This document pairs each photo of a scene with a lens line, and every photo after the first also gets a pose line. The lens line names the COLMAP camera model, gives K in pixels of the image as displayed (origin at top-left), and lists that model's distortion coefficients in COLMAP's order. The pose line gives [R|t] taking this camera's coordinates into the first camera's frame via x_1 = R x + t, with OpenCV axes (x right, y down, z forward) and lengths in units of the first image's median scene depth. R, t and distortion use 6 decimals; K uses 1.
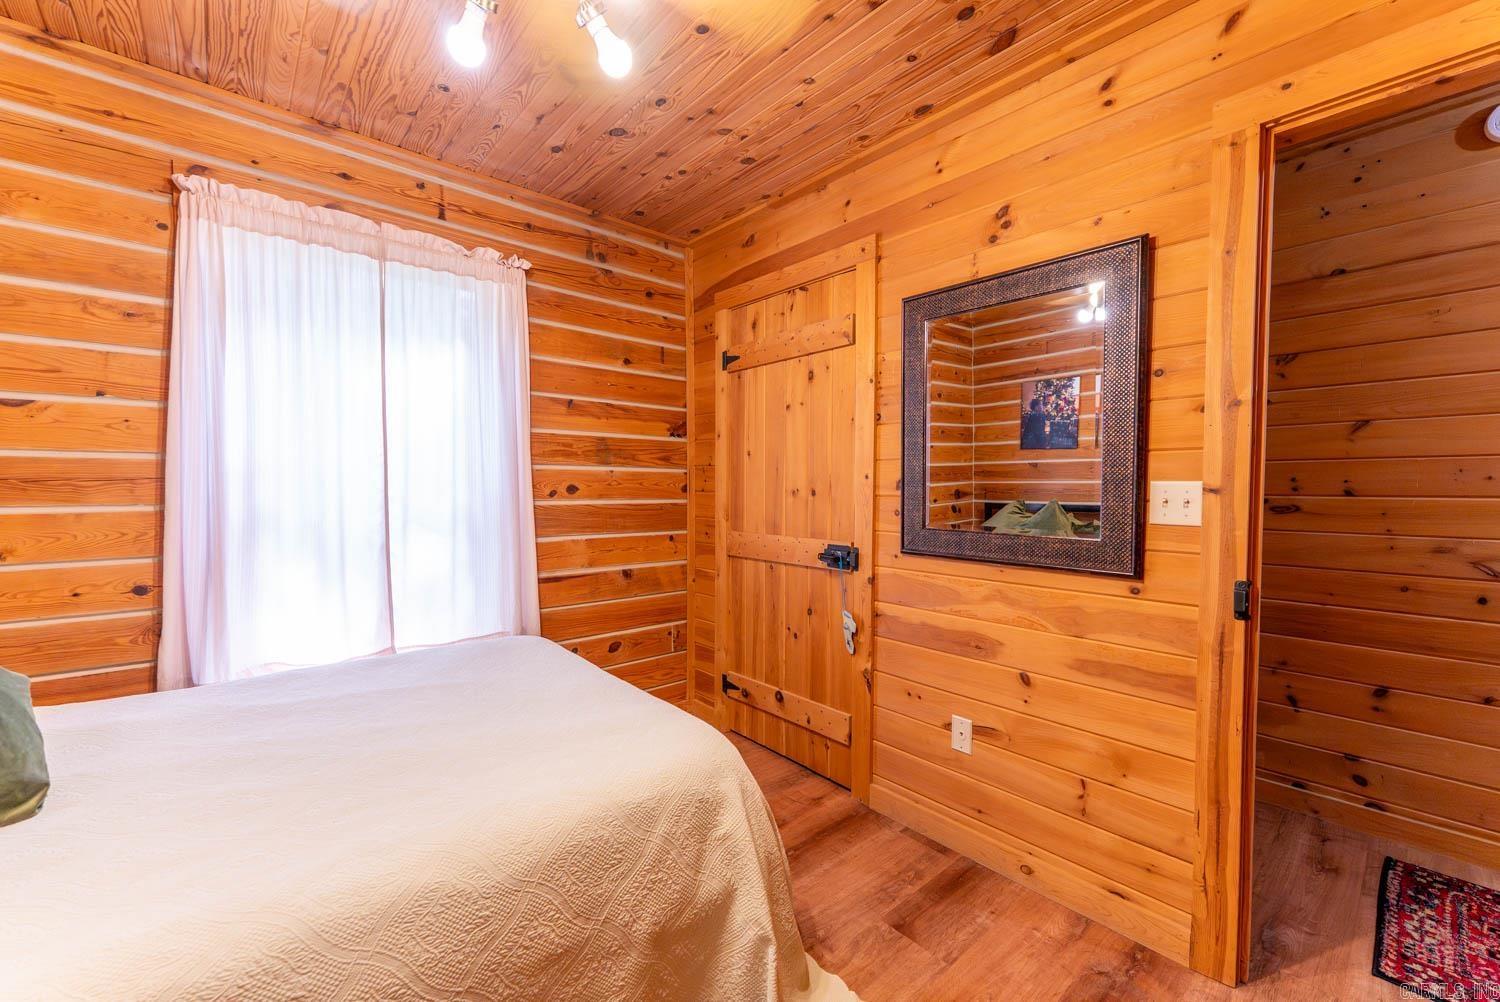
lens RADIAL K [[600.9, 0, 745.3], [0, 600.9, 503.3], [0, 0, 1]] dist [-0.000963, -0.000259]
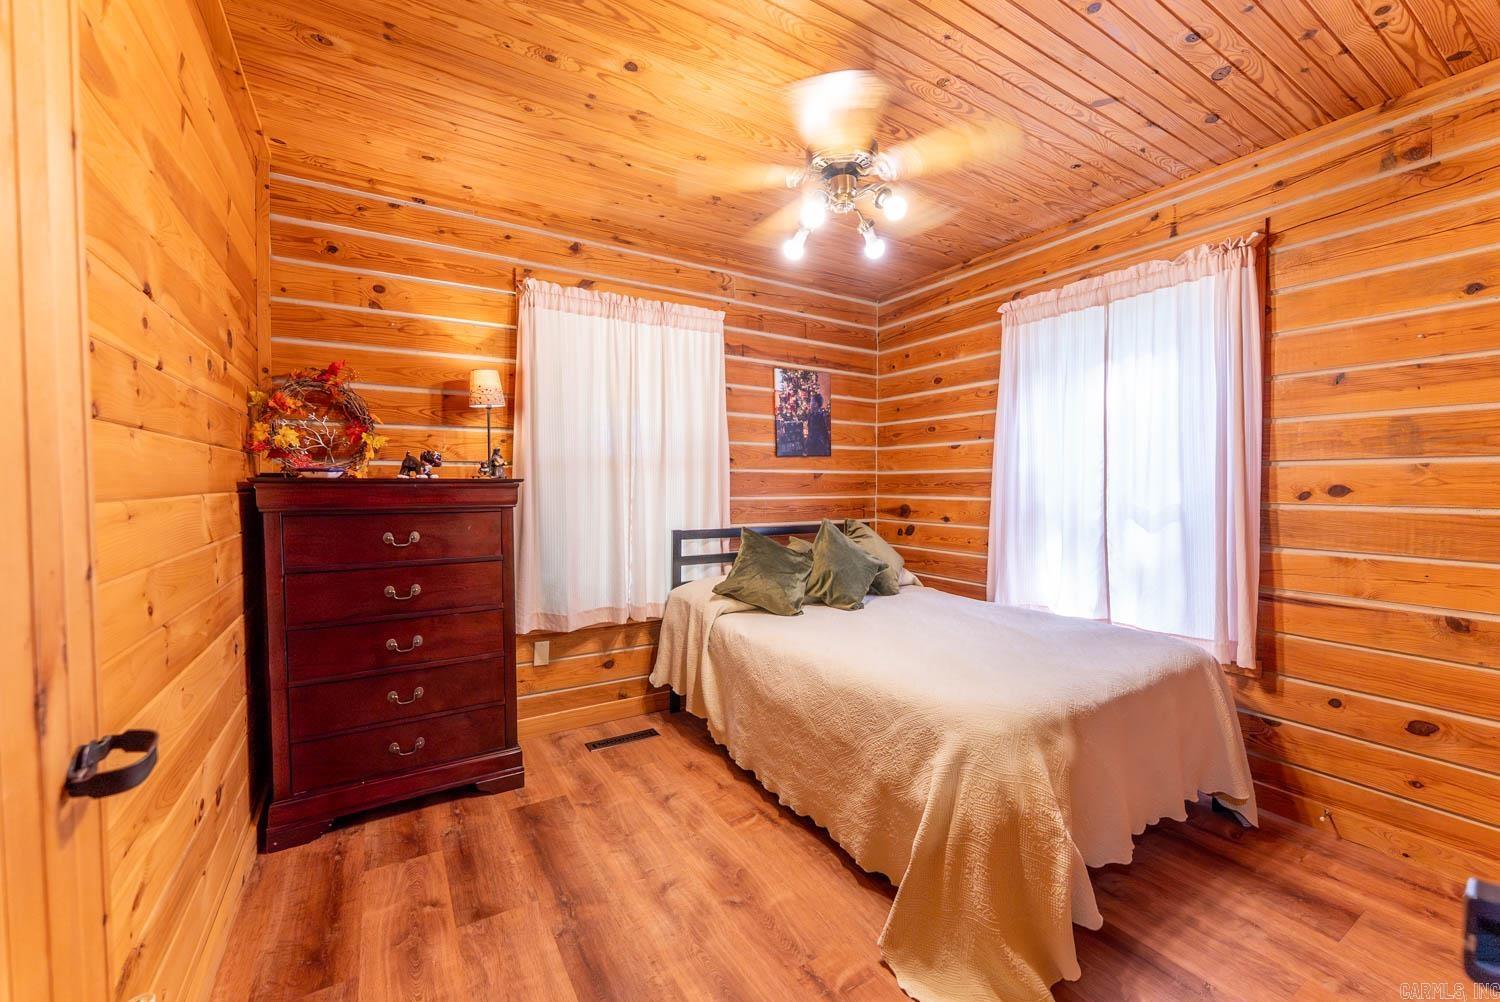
lens RADIAL K [[600.9, 0, 745.3], [0, 600.9, 503.3], [0, 0, 1]] dist [-0.000963, -0.000259]
pose [[-0.167280, 0.029602, -0.985465, 0.699489], [-0.023414, 0.999148, 0.033988, -0.018726], [0.985631, 0.028759, -0.166445, 0.451027]]
